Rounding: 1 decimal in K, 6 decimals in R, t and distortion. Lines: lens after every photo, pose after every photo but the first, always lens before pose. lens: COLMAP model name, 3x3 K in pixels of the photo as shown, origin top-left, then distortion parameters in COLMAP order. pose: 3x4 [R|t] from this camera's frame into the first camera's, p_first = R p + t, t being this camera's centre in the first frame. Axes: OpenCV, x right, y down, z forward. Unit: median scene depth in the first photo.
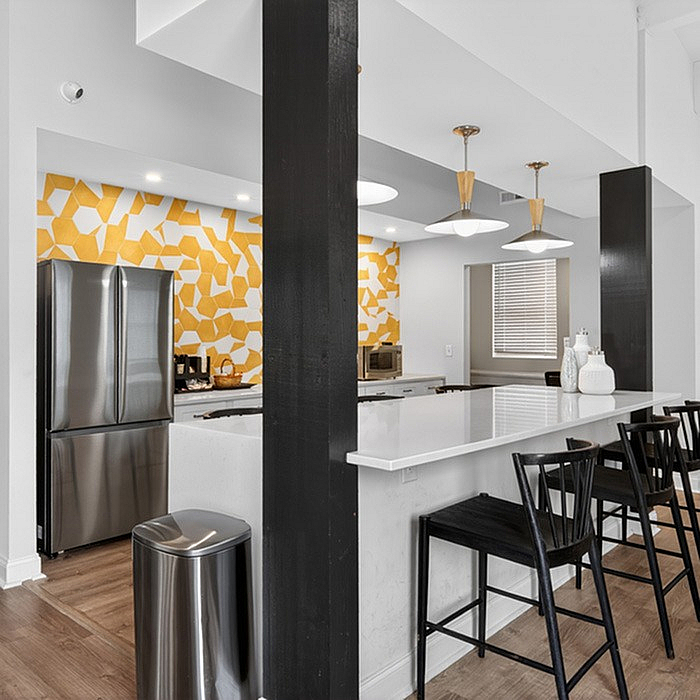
lens RADIAL K [[588.9, 0, 353.2], [0, 588.9, 338.1], [0, 0, 1]] dist [0.031912, -0.011506]
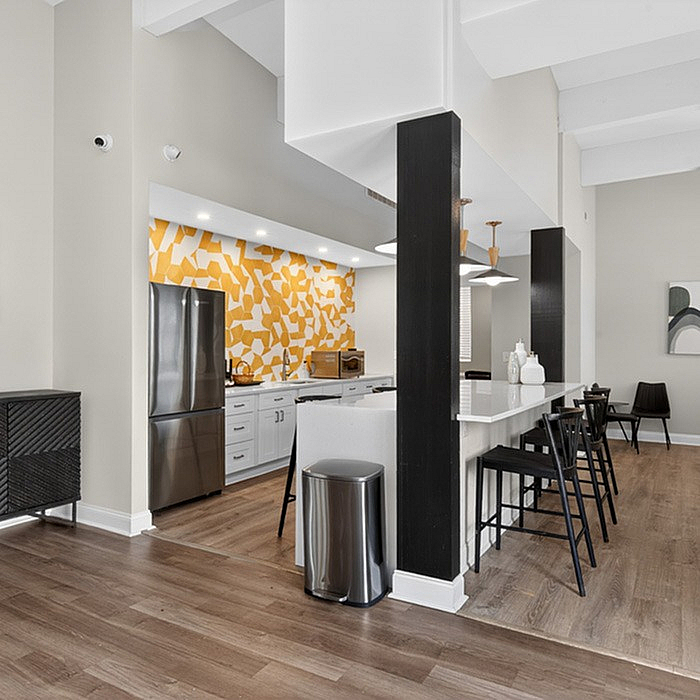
lens RADIAL K [[532.1, 0, 350.1], [0, 532.1, 345.6], [0, 0, 1]] dist [0.027439, 0.003274]
pose [[0.981355, 0.004000, 0.192164, -0.216899], [-0.004068, 0.999992, -0.000043, 0.001650], [-0.192162, -0.000739, 0.981363, -0.150103]]
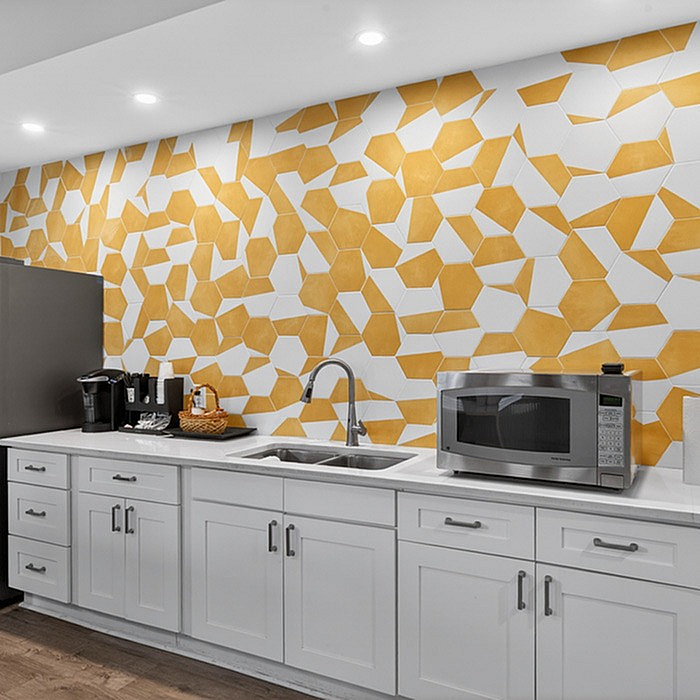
lens RADIAL K [[624.3, 0, 354.0], [0, 624.3, 358.3], [0, 0, 1]] dist [0.028457, -0.027636]
pose [[0.234895, 0.015064, -0.971904, 0.442672], [0.001684, 0.999872, 0.015905, -0.000554], [0.972019, -0.005373, 0.234839, 1.044988]]
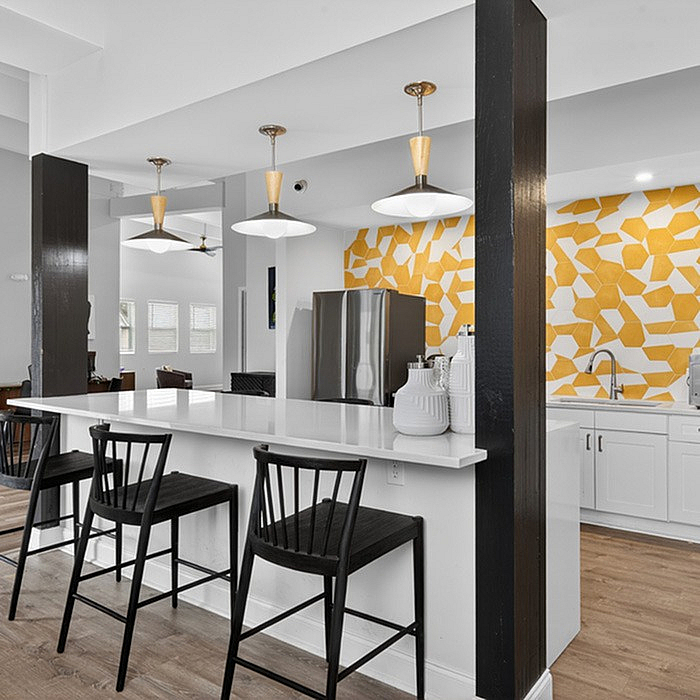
lens RADIAL K [[624.3, 0, 347.2], [0, 624.3, 343.1], [0, 0, 1]] dist [0.028457, -0.027636]
pose [[0.100512, -0.008463, -0.994900, 0.827478], [-0.007911, 0.999925, -0.009305, 0.013120], [0.994904, 0.008806, 0.100438, 0.657070]]
